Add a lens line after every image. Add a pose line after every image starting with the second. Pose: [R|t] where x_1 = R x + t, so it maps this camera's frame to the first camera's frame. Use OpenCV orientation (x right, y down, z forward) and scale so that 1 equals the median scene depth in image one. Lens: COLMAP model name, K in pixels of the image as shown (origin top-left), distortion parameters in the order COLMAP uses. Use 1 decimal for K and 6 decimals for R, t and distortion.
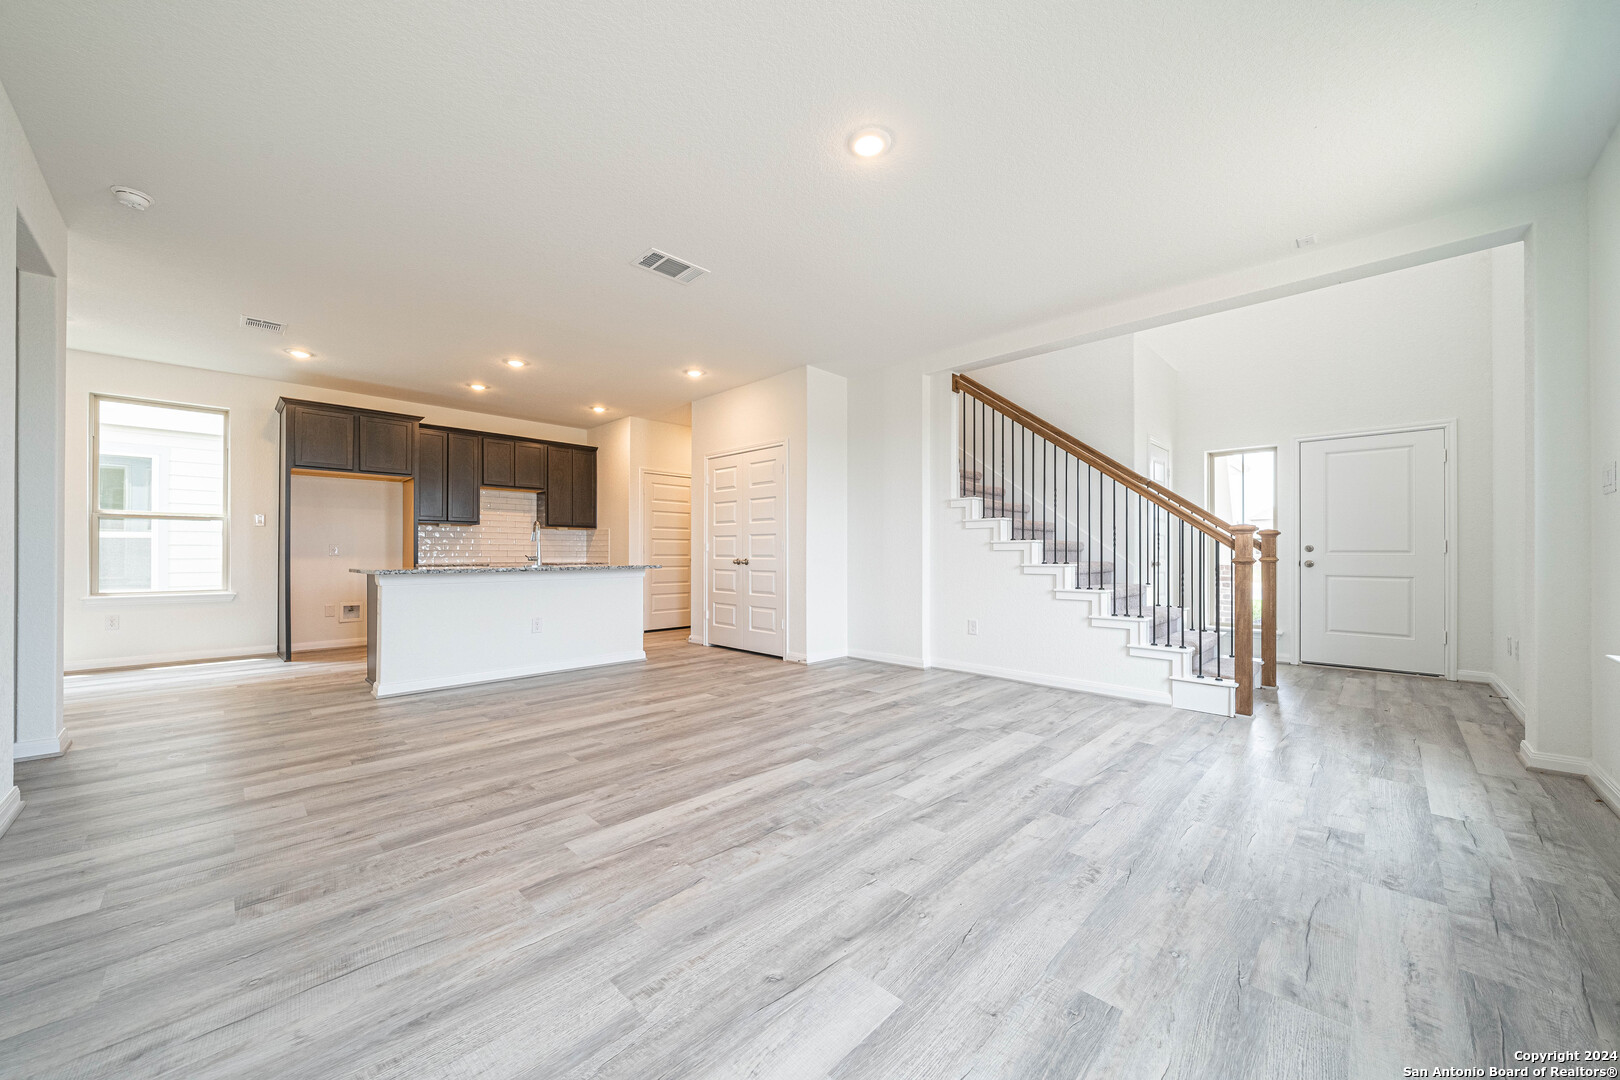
lens RADIAL K [[583.4, 0, 795.6], [0, 583.4, 553.0], [0, 0, 1]] dist [-0.002935, 0.000677]
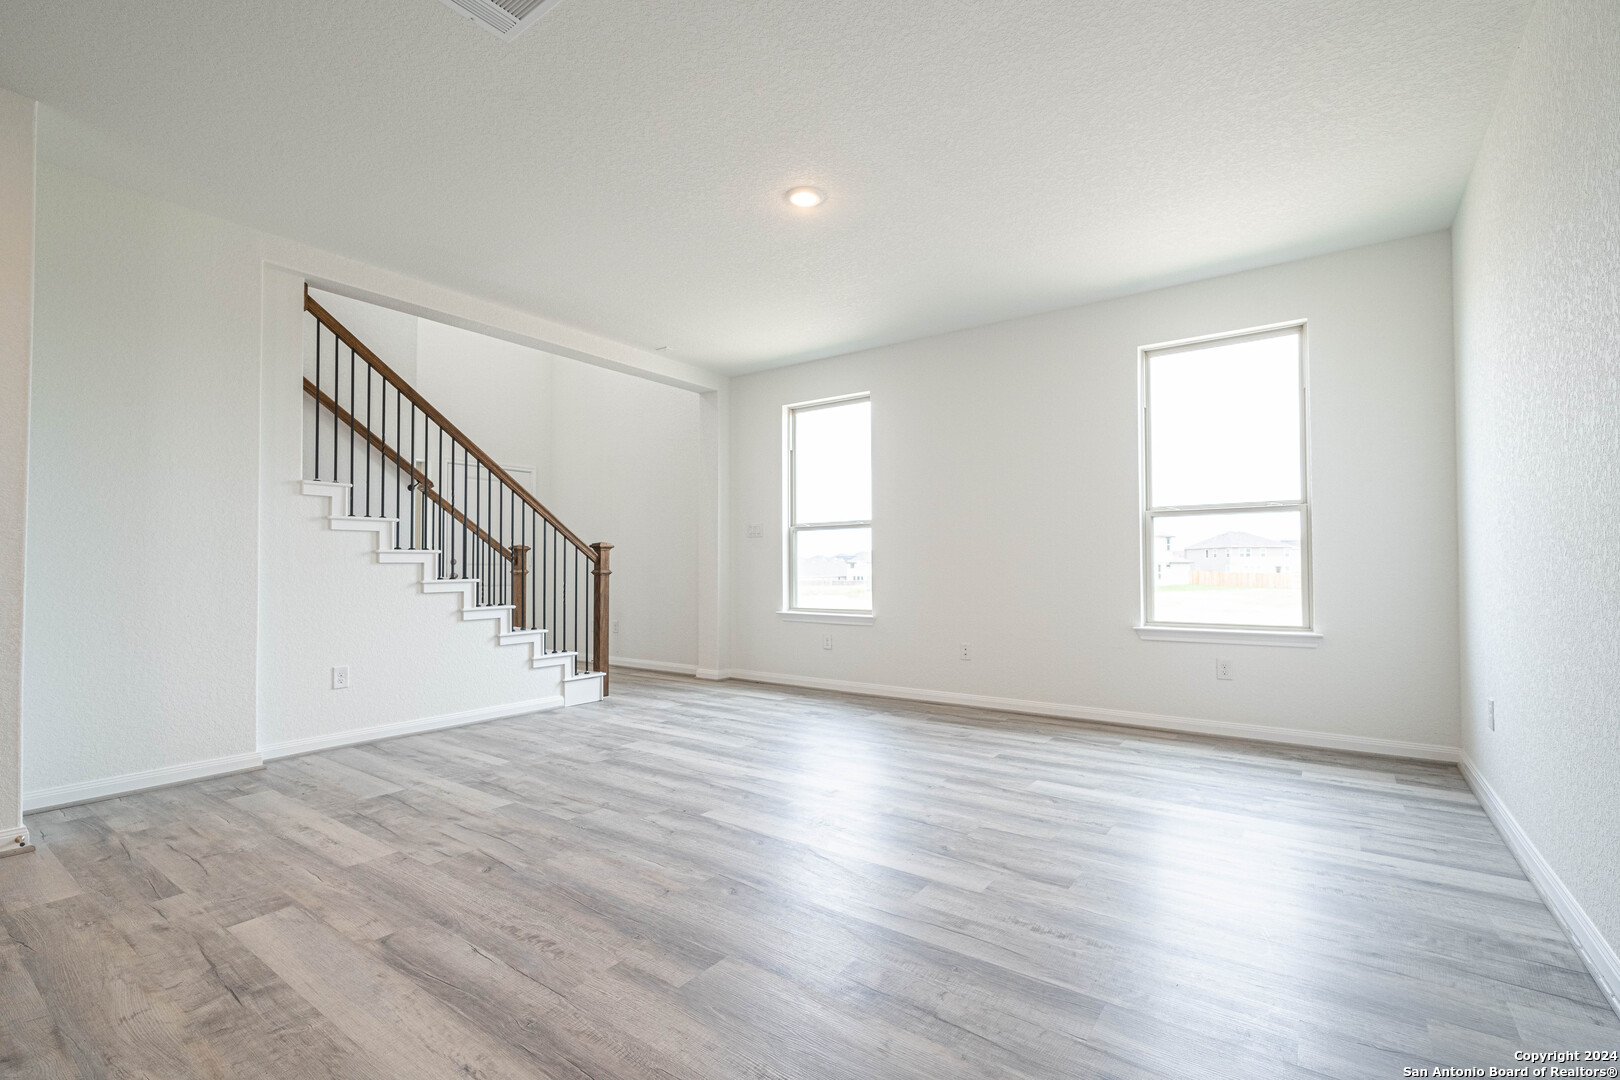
lens RADIAL K [[753.7, 0, 805.4], [0, 753.7, 539.0], [0, 0, 1]] dist [-0.002874, 0.000366]
pose [[-0.177348, 0.033084, 0.983592, -1.127137], [0.003103, 0.999449, -0.033058, -0.000363], [-0.984143, -0.002811, -0.177353, 1.106241]]
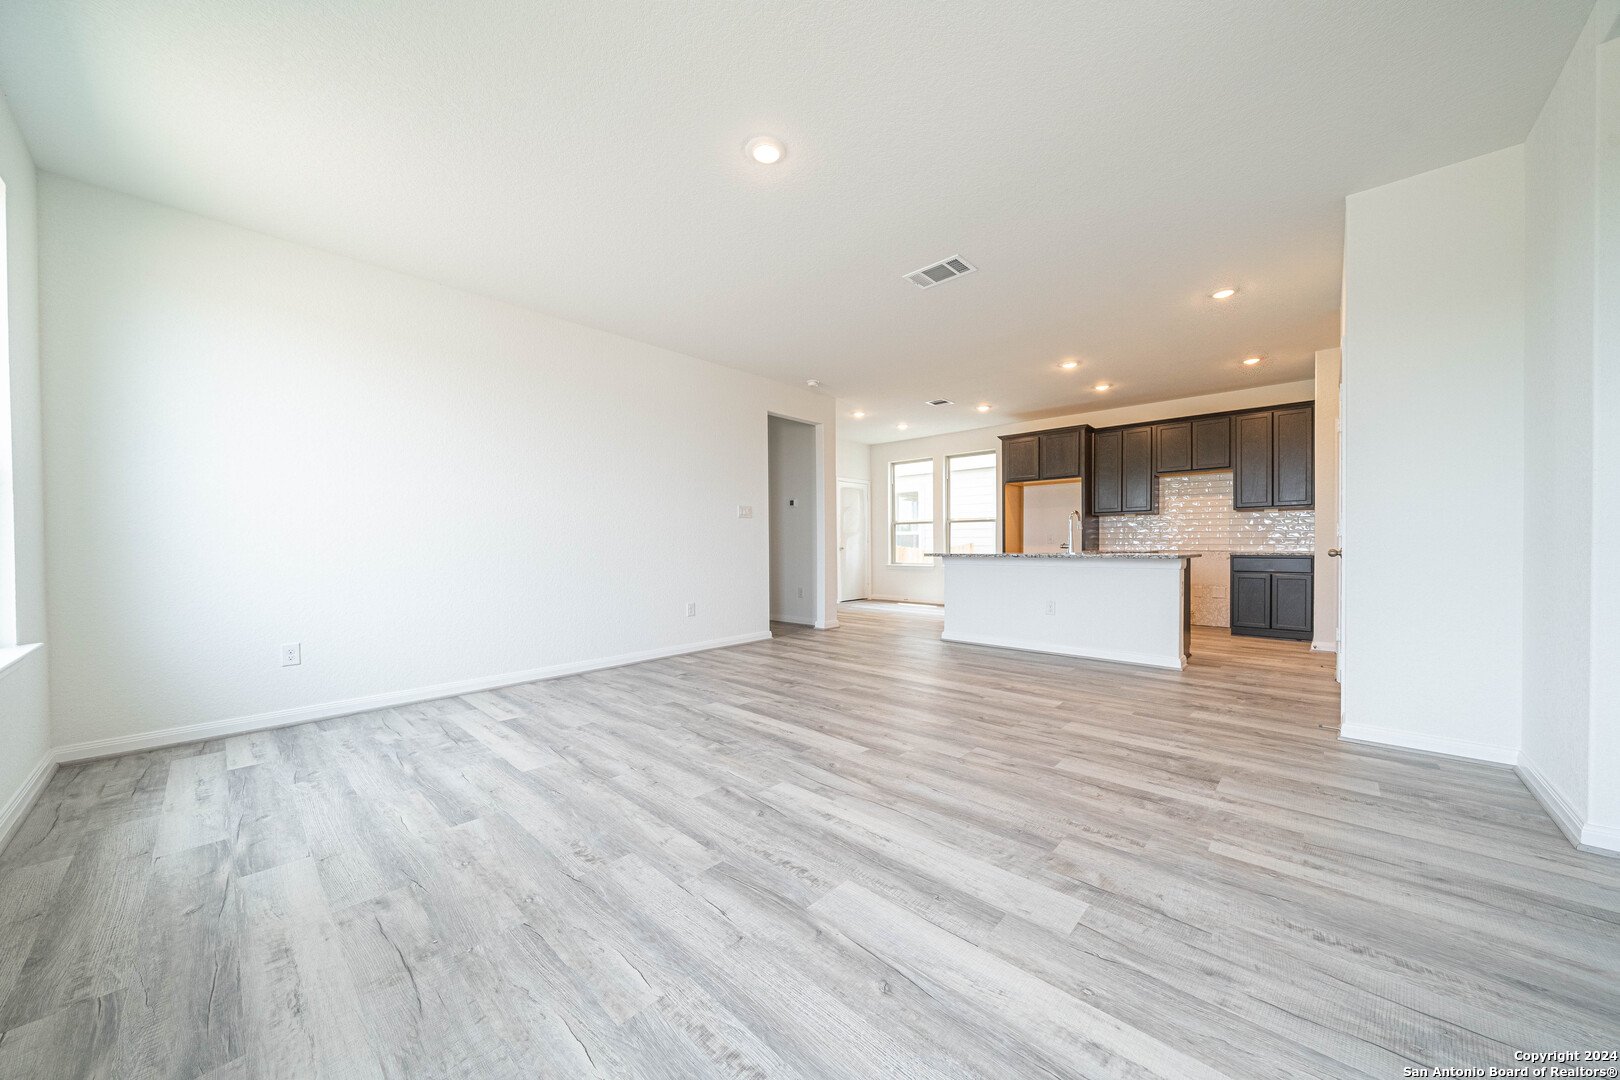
lens RADIAL K [[543.7, 0, 799.6], [0, 543.7, 547.8], [0, 0, 1]] dist [-0.004353, -0.000296]
pose [[0.045579, 0.006639, -0.998939, 0.984584], [0.005613, 0.999960, 0.006902, 0.006097], [0.998945, -0.005921, 0.045540, 0.892630]]
